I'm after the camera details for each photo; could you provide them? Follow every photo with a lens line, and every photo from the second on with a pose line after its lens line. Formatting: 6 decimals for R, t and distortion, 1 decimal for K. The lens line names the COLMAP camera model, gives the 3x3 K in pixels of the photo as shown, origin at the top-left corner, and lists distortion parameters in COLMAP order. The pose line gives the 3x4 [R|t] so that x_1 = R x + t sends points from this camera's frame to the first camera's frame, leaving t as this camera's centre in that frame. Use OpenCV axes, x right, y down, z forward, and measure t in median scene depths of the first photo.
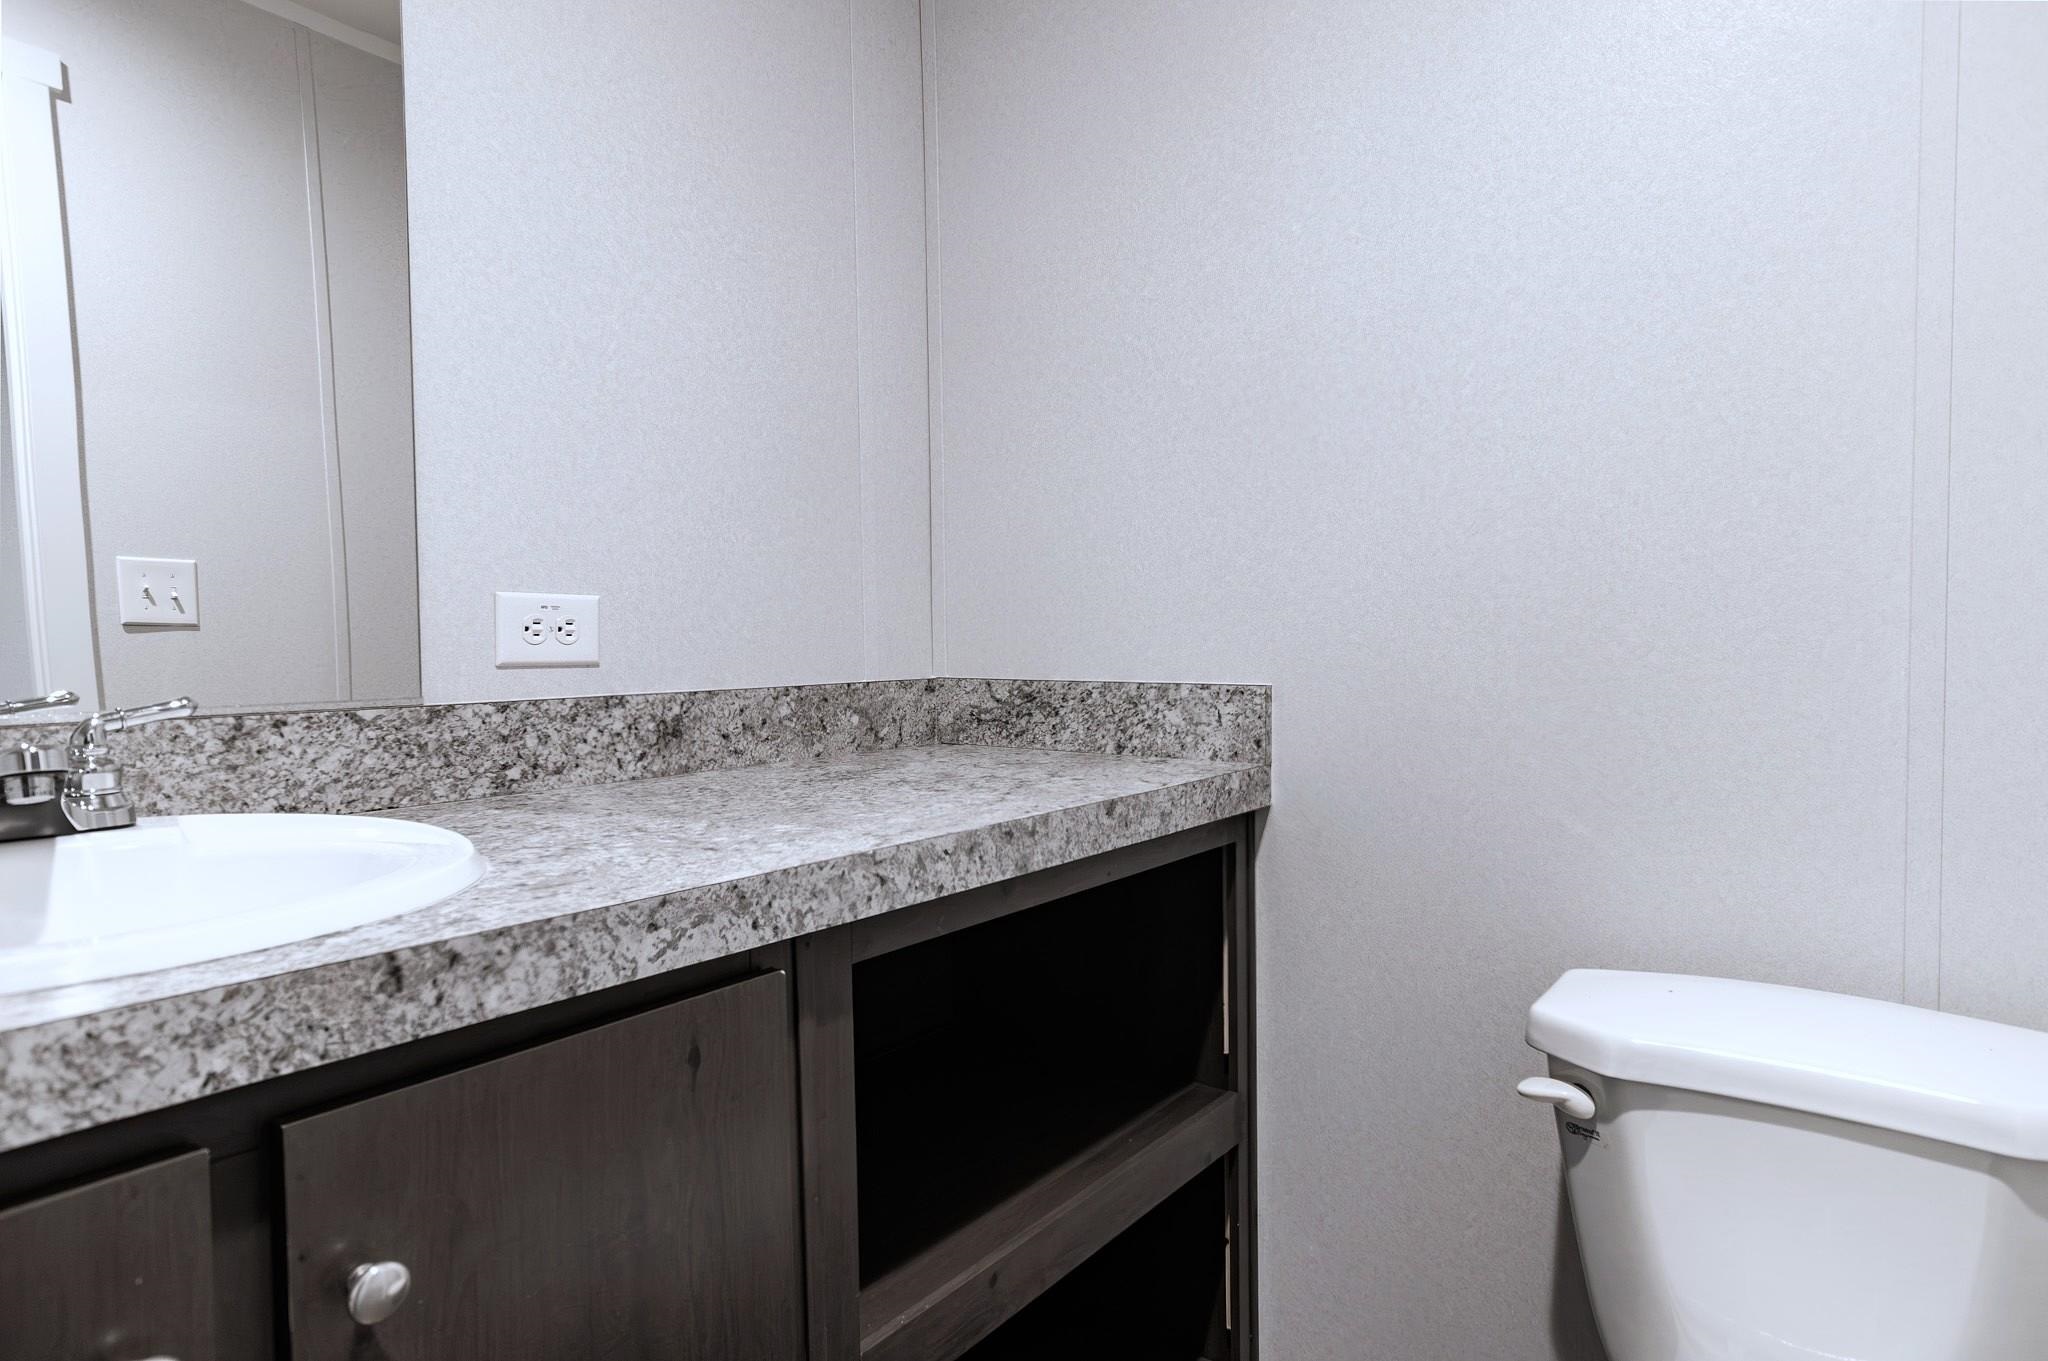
lens RADIAL K [[1168.9, 0, 1030.2], [0, 1168.9, 698.3], [0, 0, 1]] dist [0.004311, 0.001537]
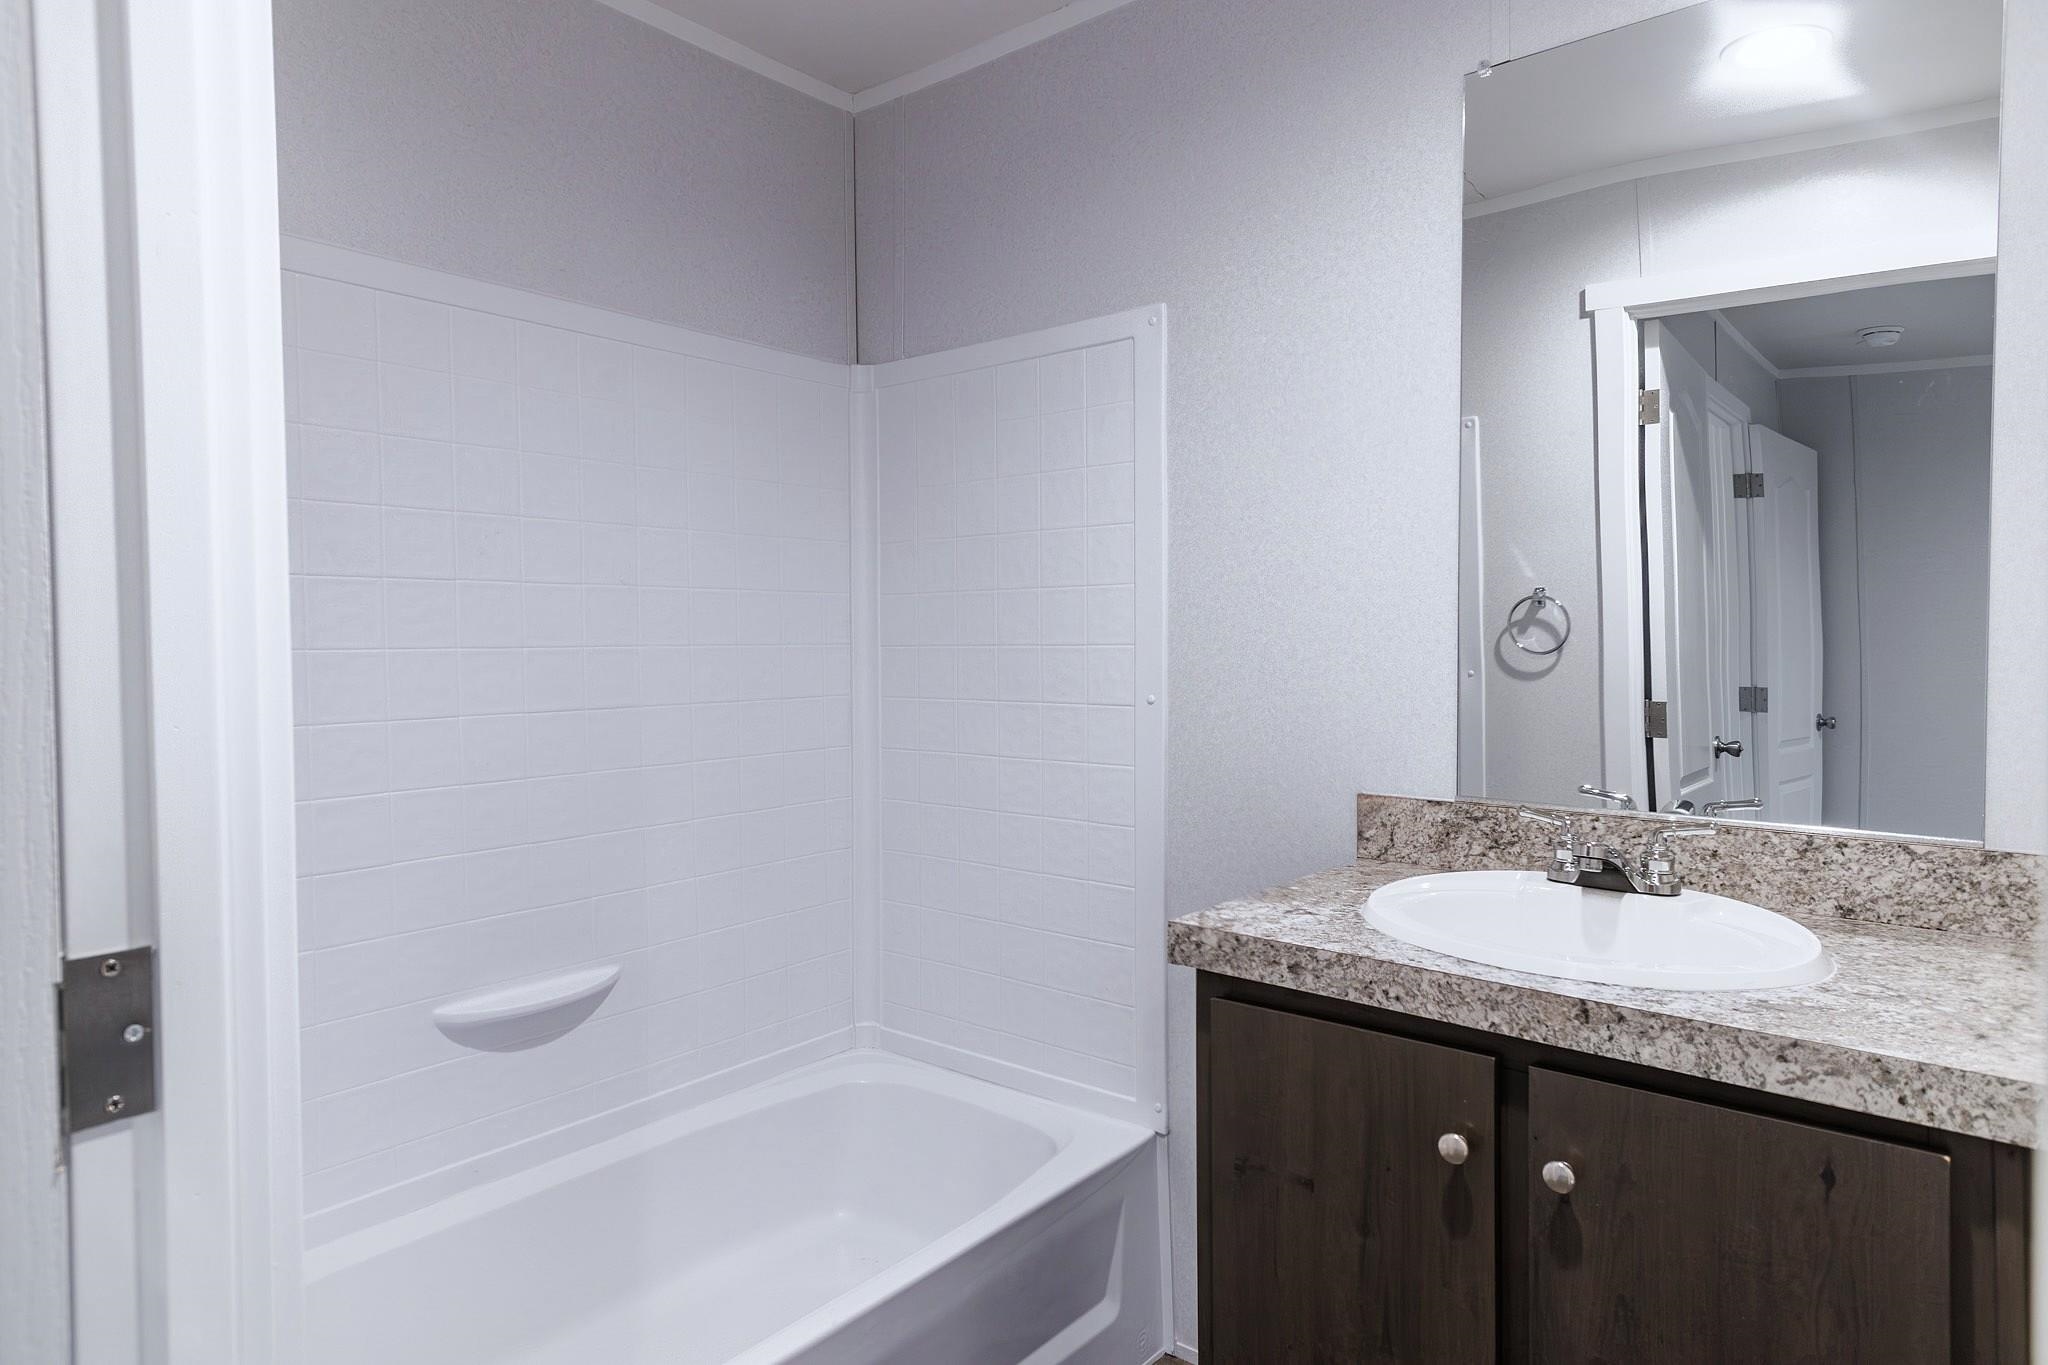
lens RADIAL K [[1187.6, 0, 1024.6], [0, 1187.6, 648.5], [0, 0, 1]] dist [0.009375, -0.001594]
pose [[-0.049811, 0.019855, -0.998561, 1.017607], [-0.049450, 0.998527, 0.022321, -0.248538], [0.997534, 0.050491, -0.048756, 0.155807]]
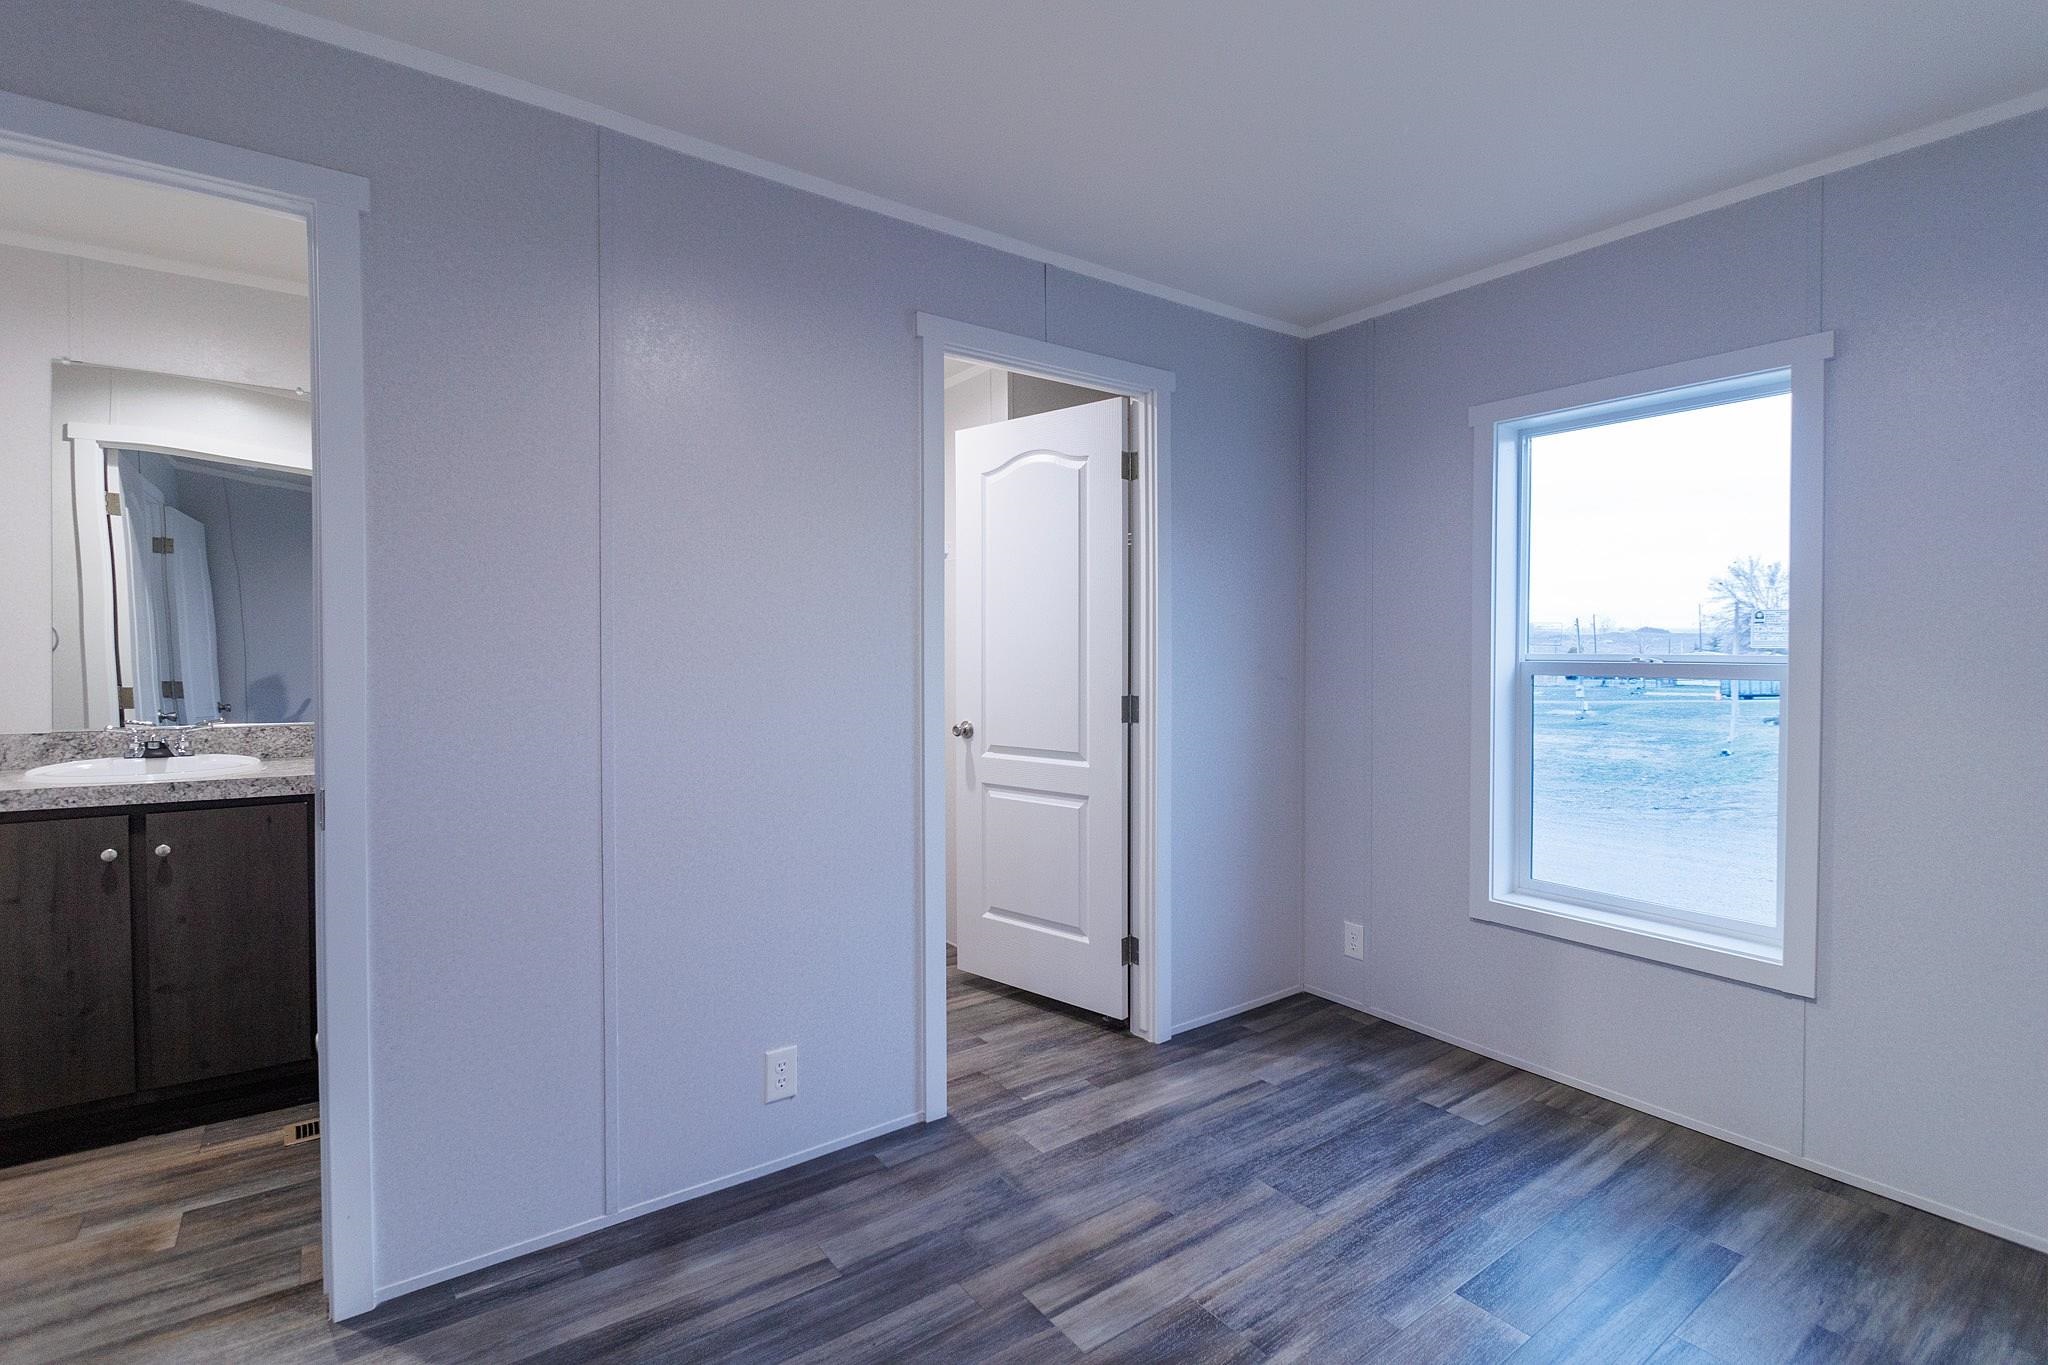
lens RADIAL K [[952.6, 0, 1026.1], [0, 952.6, 673.9], [0, 0, 1]] dist [0.001208, -0.002199]
pose [[0.953077, 0.021182, -0.301987, 3.077463], [-0.029802, 0.999268, -0.023965, -0.187442], [0.301258, 0.031840, 0.953011, -1.309929]]
